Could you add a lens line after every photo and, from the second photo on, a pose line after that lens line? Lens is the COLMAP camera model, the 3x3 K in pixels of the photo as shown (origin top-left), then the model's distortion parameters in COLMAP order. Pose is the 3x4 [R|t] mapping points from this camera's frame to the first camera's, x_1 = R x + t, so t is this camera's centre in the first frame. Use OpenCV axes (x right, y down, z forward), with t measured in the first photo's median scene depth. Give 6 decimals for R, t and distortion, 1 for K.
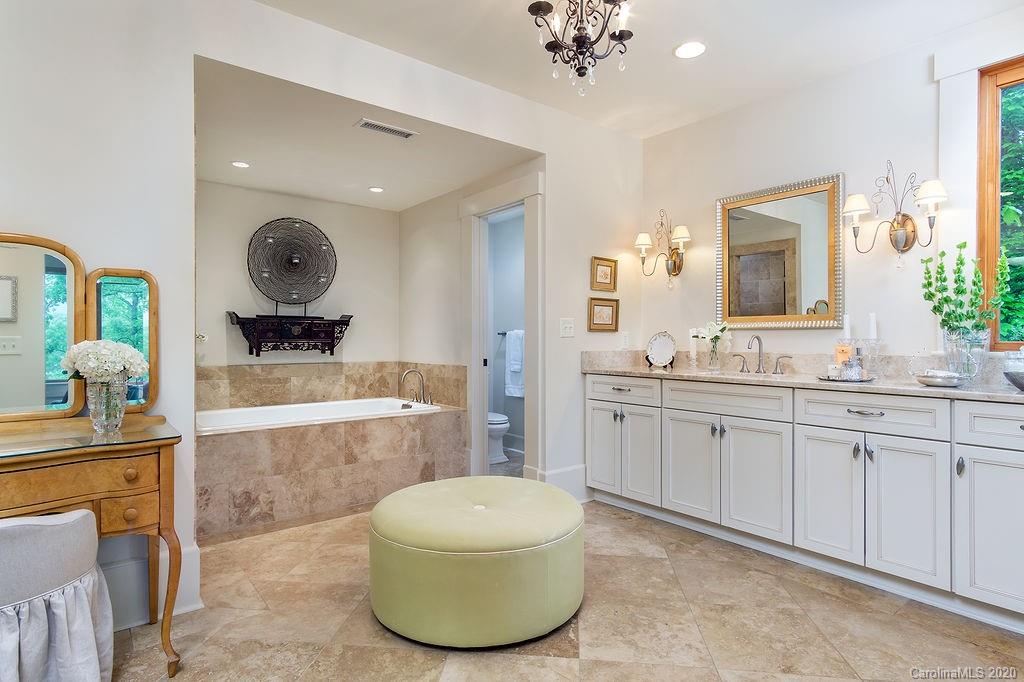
lens RADIAL K [[543.0, 0, 513.0], [0, 543.0, 339.4], [0, 0, 1]] dist [0.001973, 0.014026]
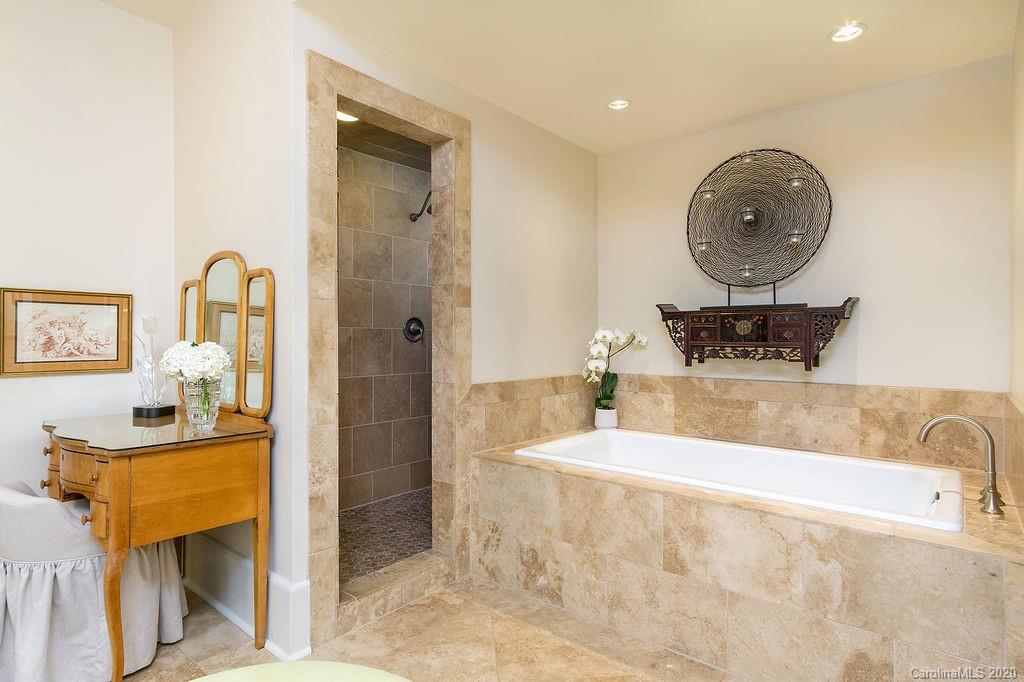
lens RADIAL K [[543.0, 0, 513.0], [0, 543.0, 339.4], [0, 0, 1]] dist [0.001973, 0.014026]
pose [[0.208030, 0.000243, -0.978123, 0.167763], [-0.004399, 0.999990, -0.000688, -0.001533], [0.978113, 0.004446, 0.208029, 0.623835]]
